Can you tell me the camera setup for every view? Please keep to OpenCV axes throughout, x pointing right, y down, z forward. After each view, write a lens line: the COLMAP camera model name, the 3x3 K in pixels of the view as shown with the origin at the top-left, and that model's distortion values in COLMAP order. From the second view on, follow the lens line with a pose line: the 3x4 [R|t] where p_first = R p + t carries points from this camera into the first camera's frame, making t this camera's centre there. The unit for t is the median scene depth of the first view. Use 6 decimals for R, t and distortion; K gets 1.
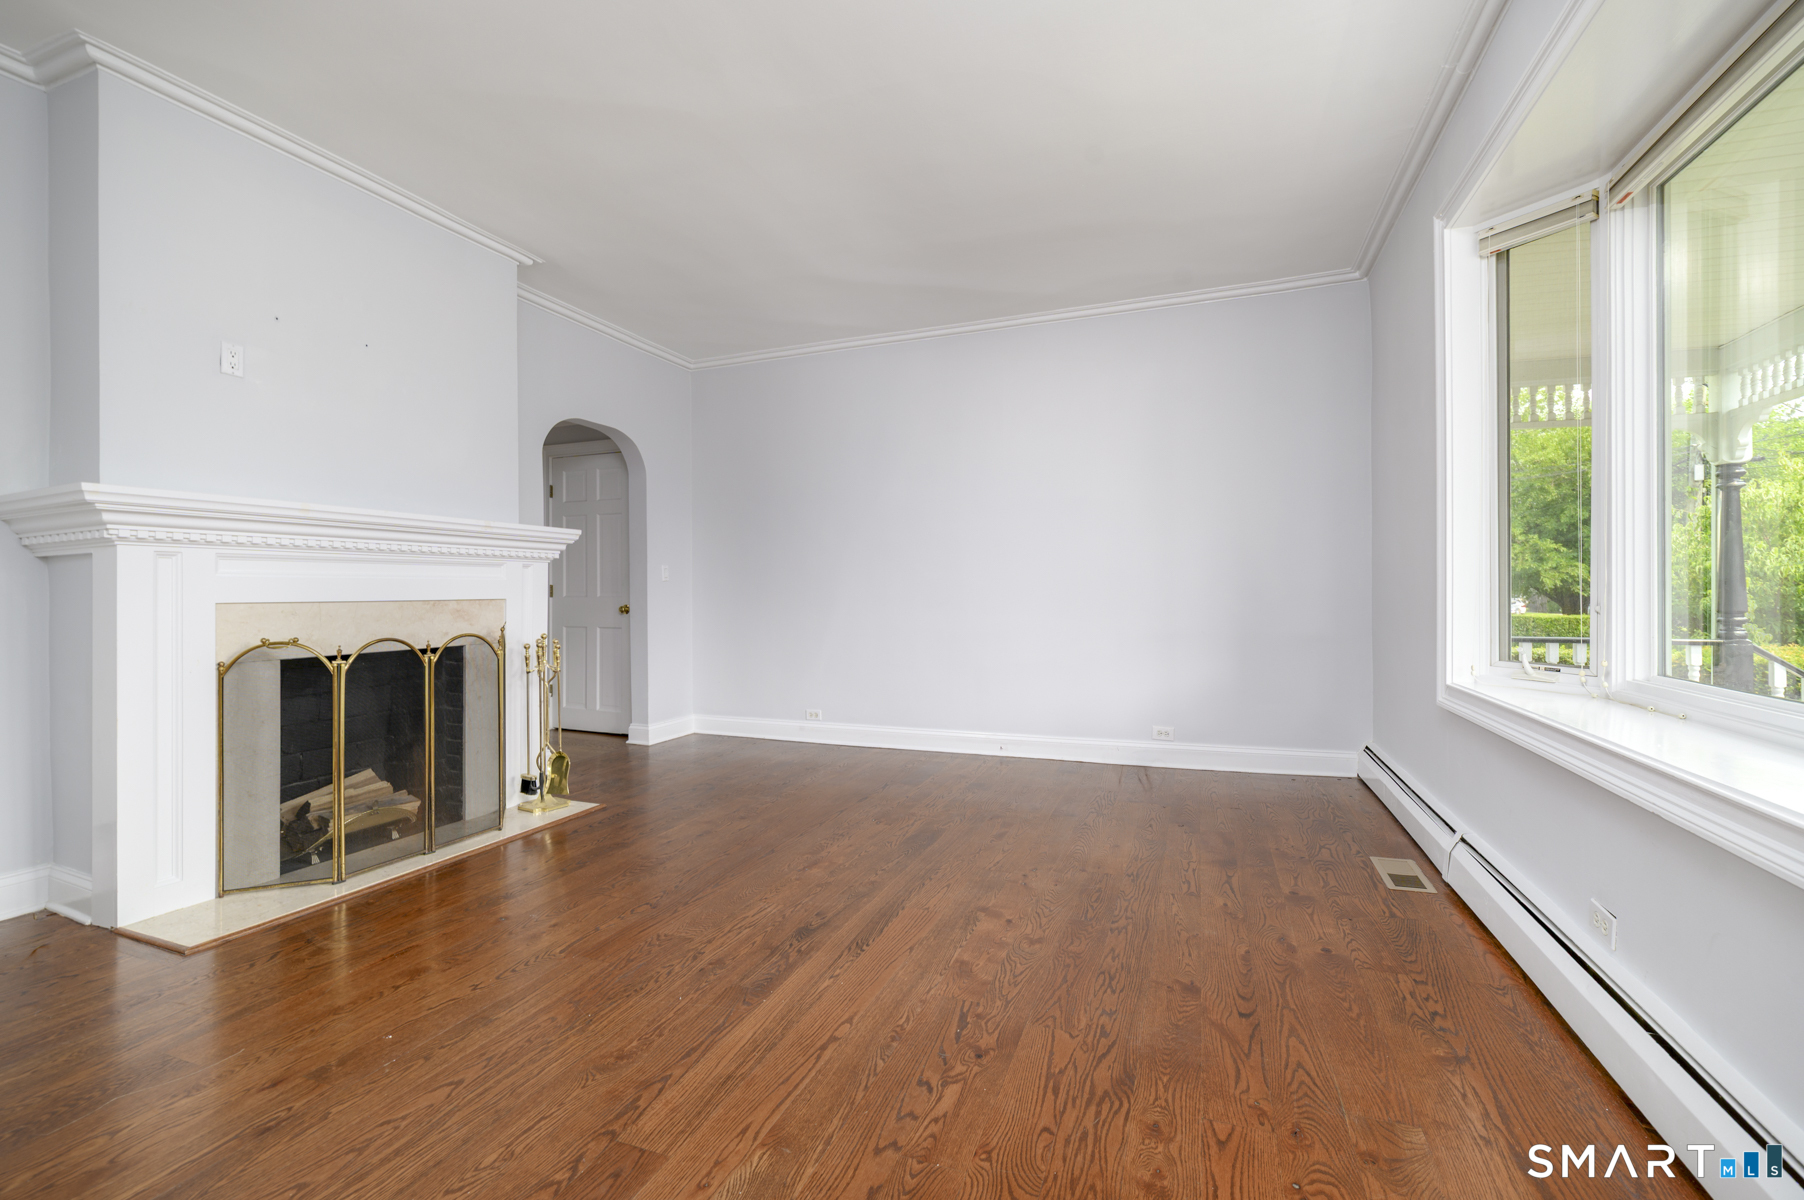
lens RADIAL K [[788.7, 0, 896.7], [0, 788.7, 591.4], [0, 0, 1]] dist [-0.001709, -0.000082]
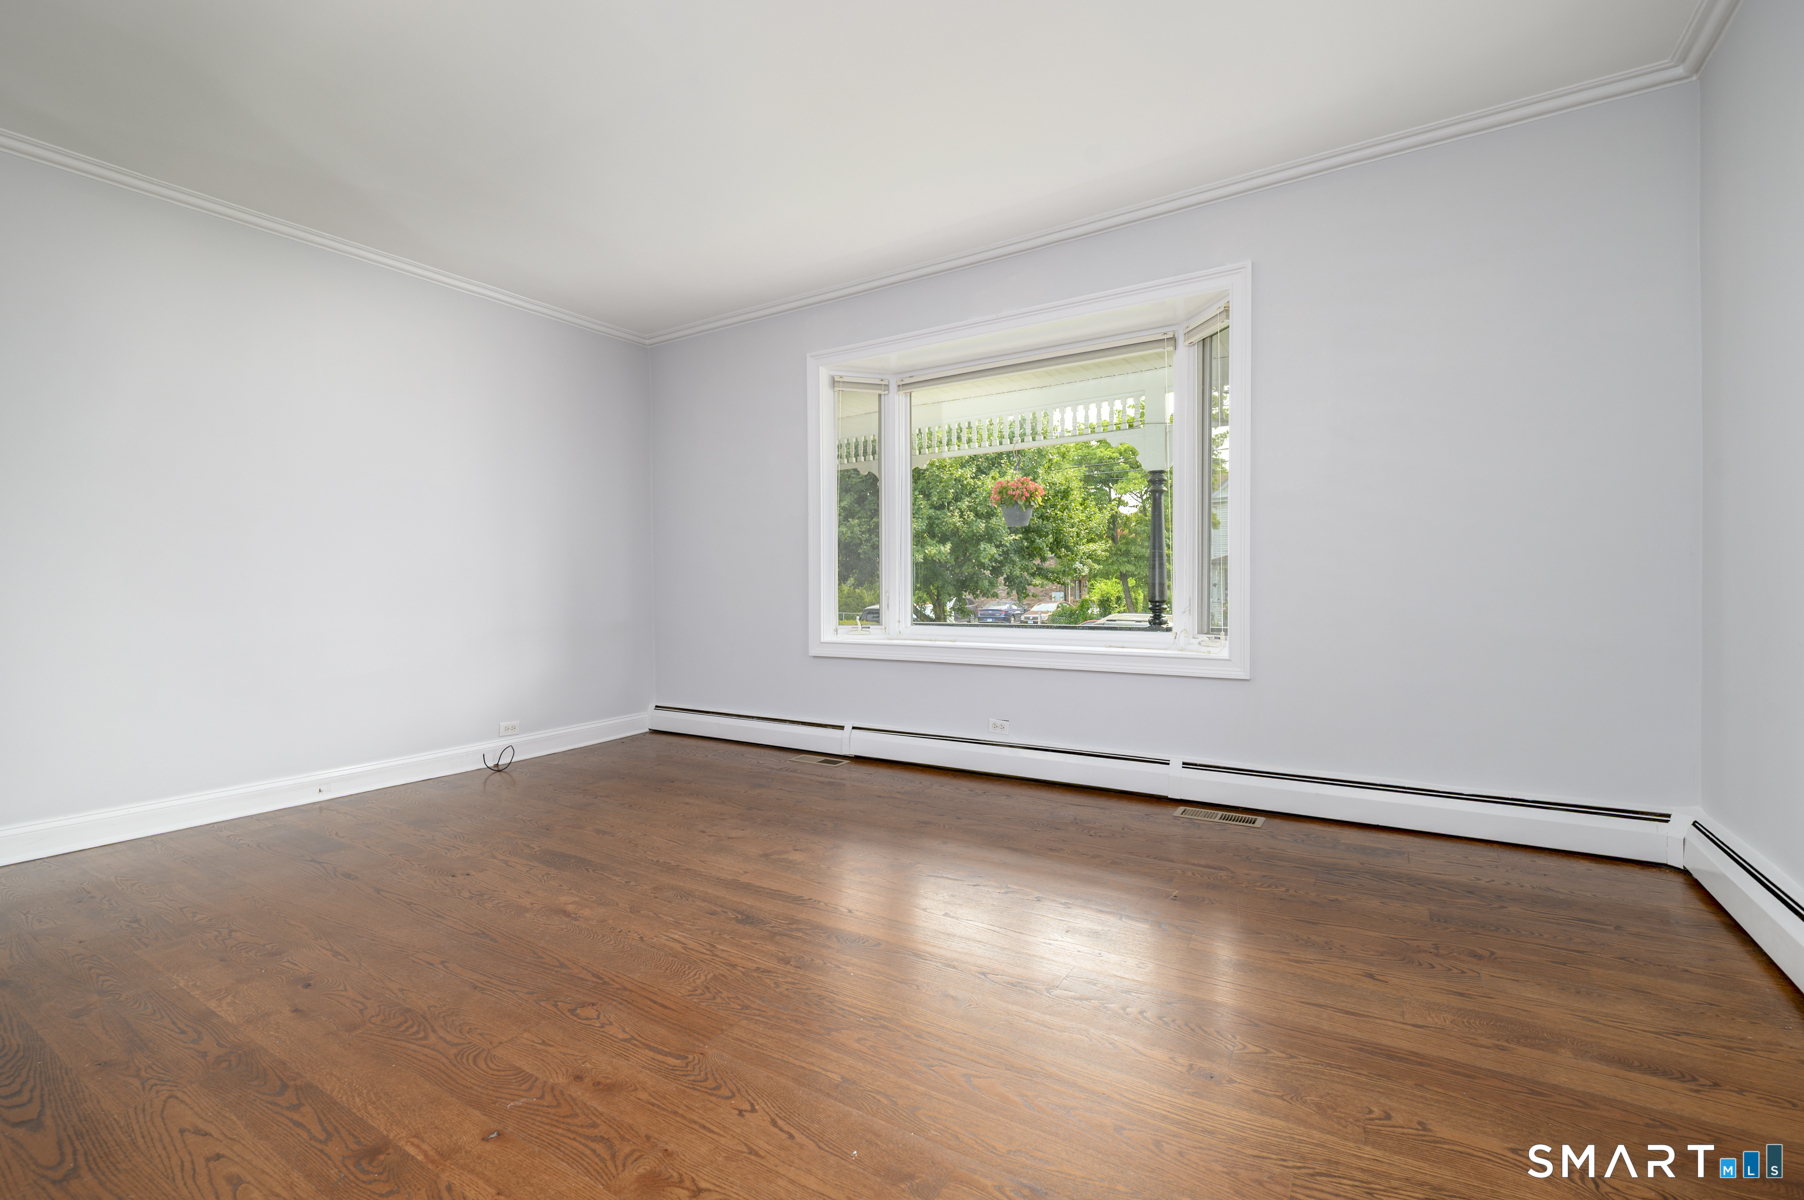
lens RADIAL K [[788.7, 0, 896.7], [0, 788.7, 591.4], [0, 0, 1]] dist [-0.001709, -0.000082]
pose [[0.191637, -0.003284, 0.981460, -0.870437], [0.005404, 0.999983, 0.002291, 0.009138], [-0.981451, 0.004865, 0.191652, 0.506920]]
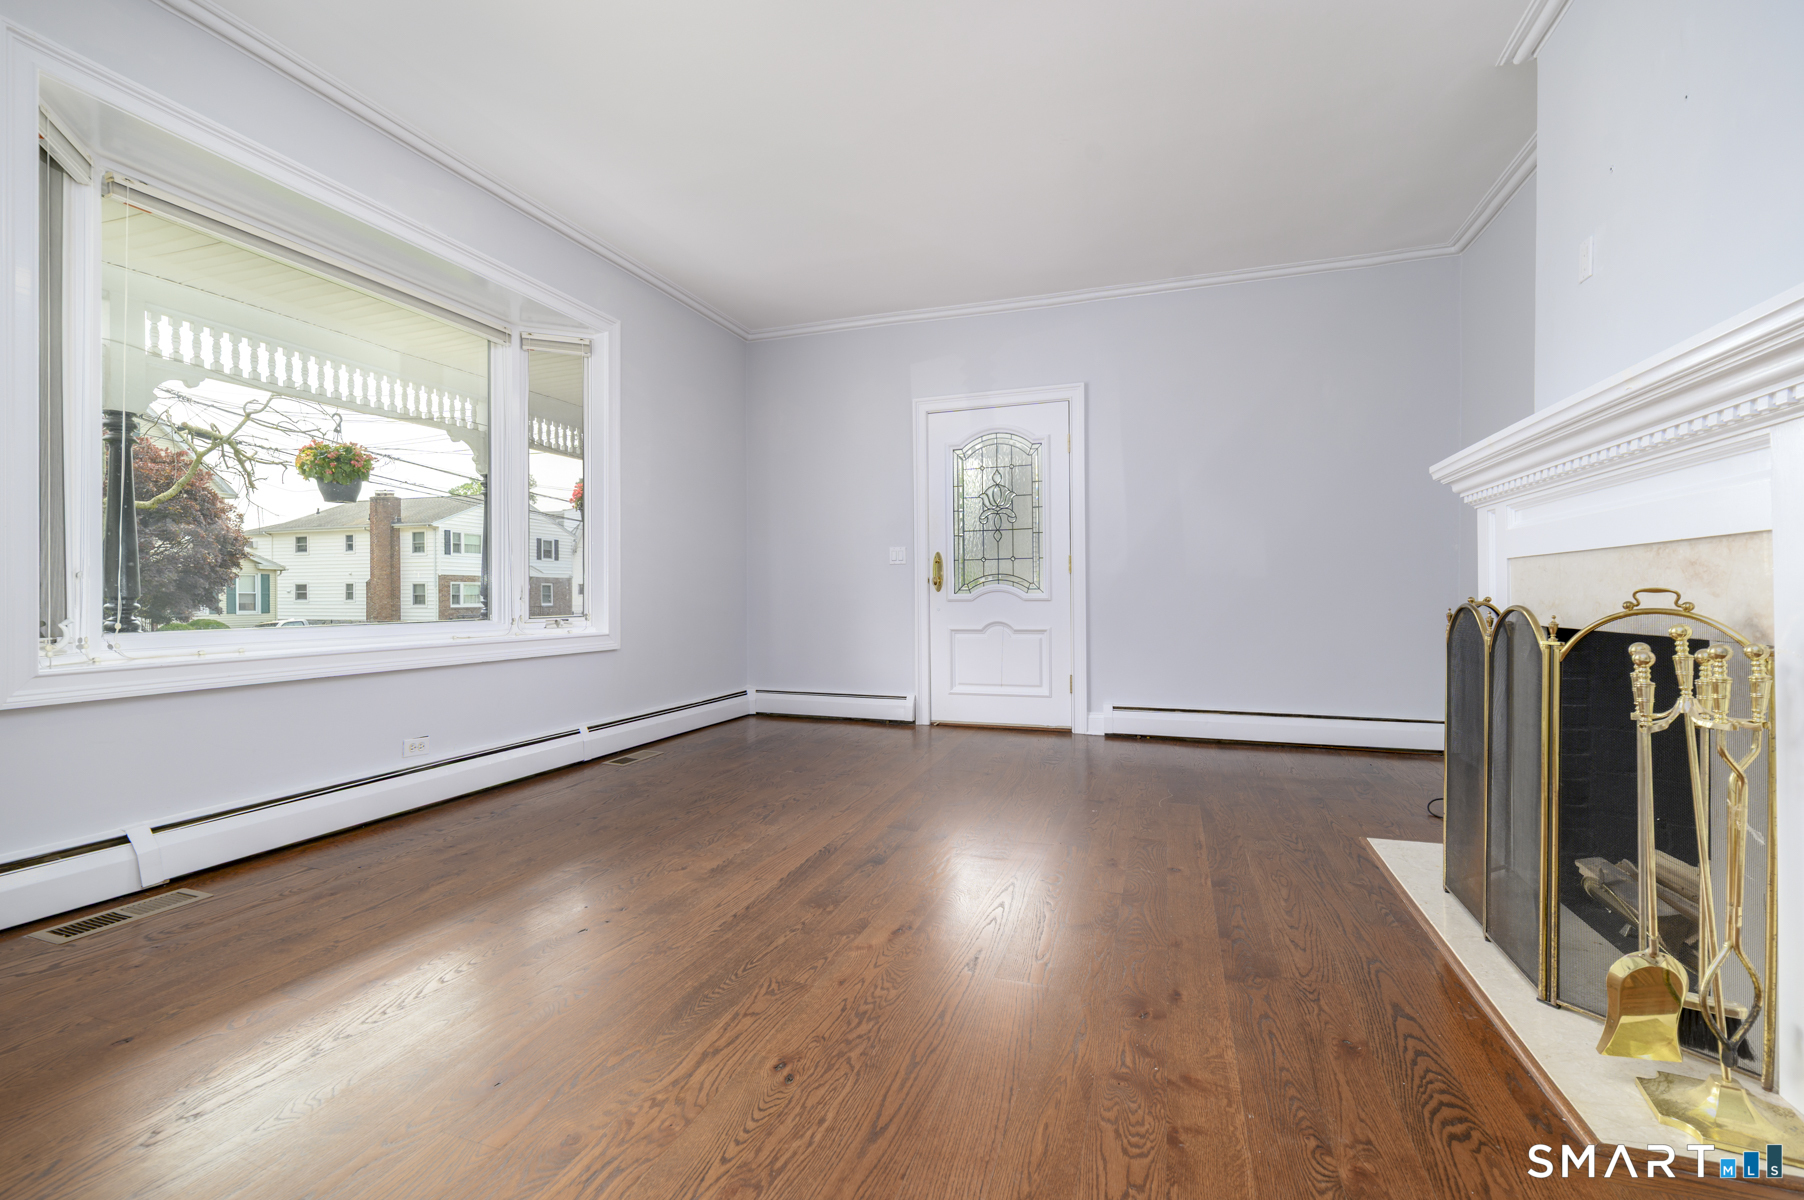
lens RADIAL K [[791.0, 0, 902.0], [0, 791.0, 600.0], [0, 0, 1]] dist [-0.001926, -0.000354]
pose [[-0.999073, 0.007741, -0.042350, -0.088362], [0.007425, 0.999943, 0.007609, 0.046648], [0.042407, 0.007288, -0.999074, 1.723077]]
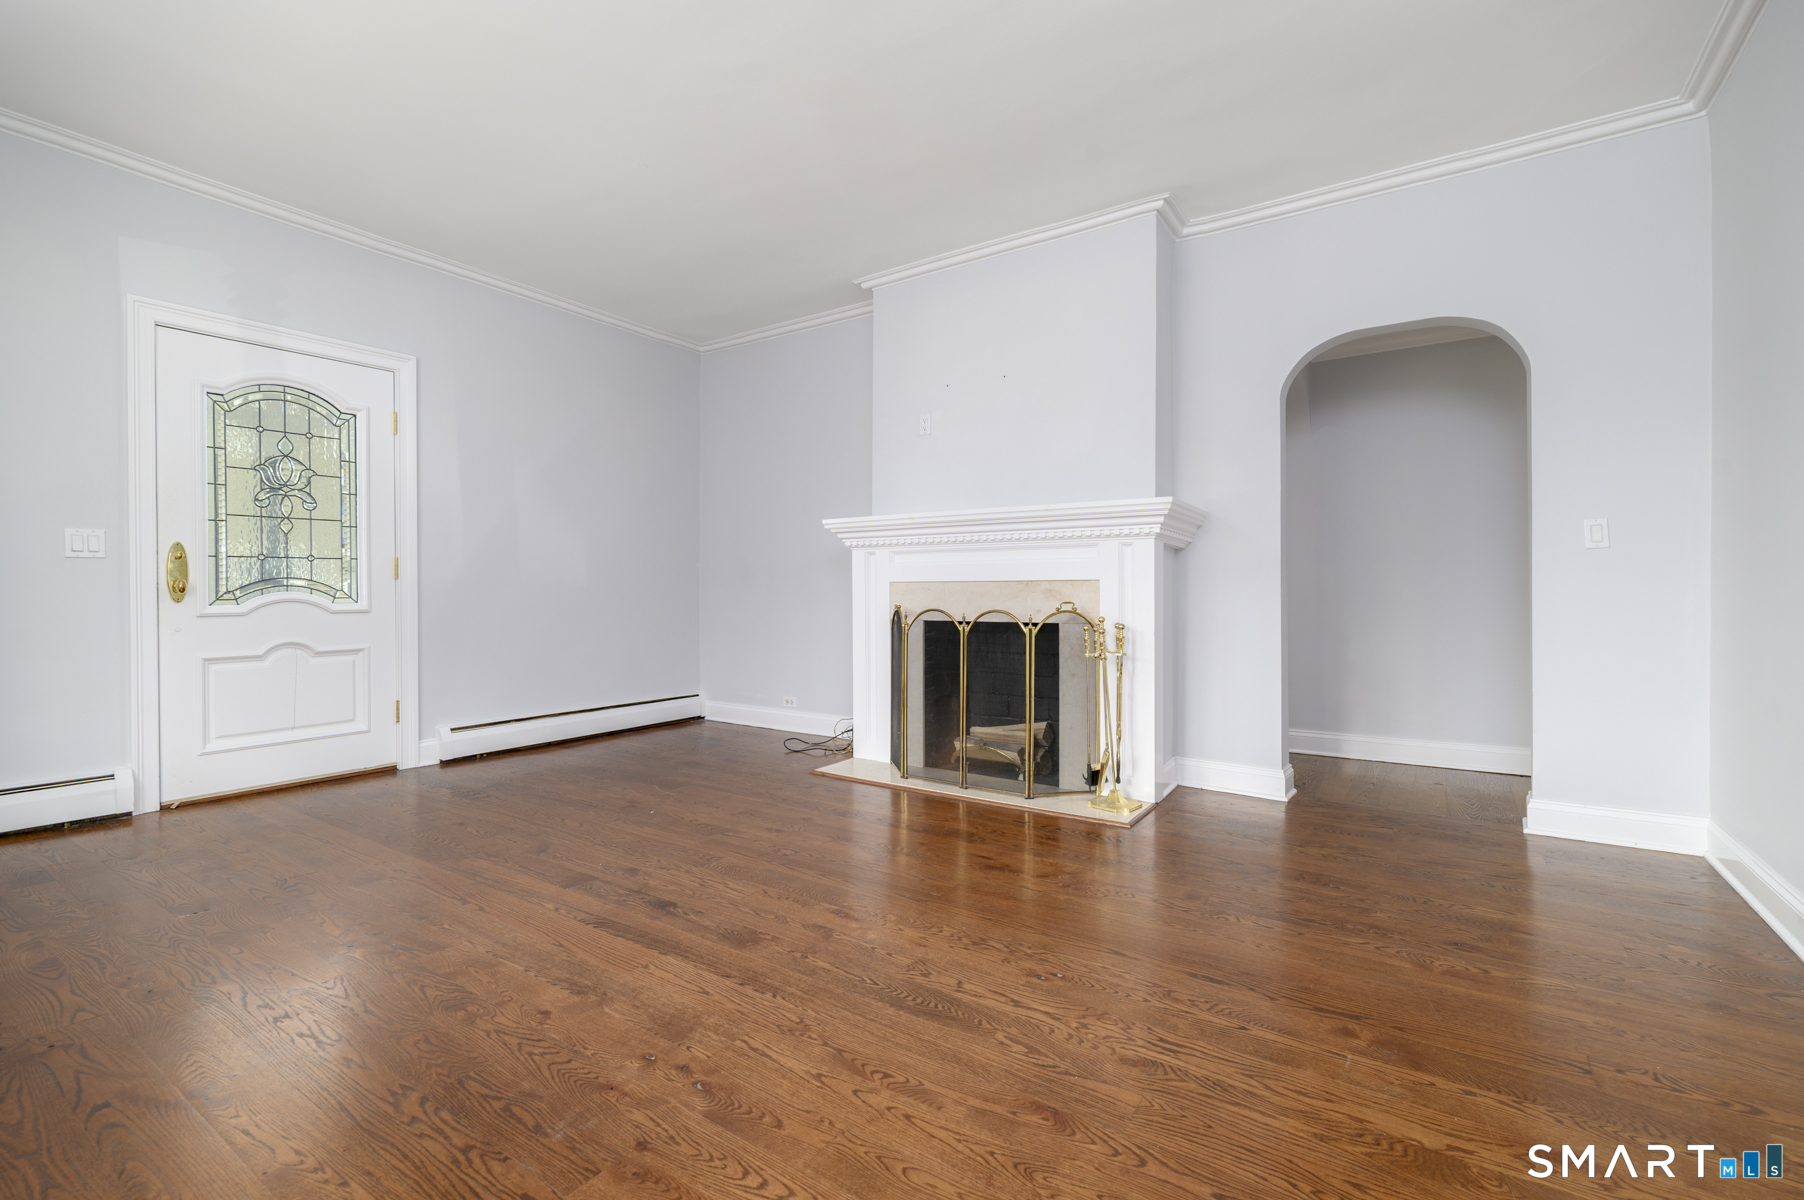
lens RADIAL K [[788.7, 0, 896.7], [0, 788.7, 591.4], [0, 0, 1]] dist [-0.001709, -0.000082]
pose [[-0.222092, 0.007361, -0.974998, 0.650019], [0.003225, 0.999972, 0.006815, 0.021049], [0.975020, -0.001631, -0.222109, 1.237291]]
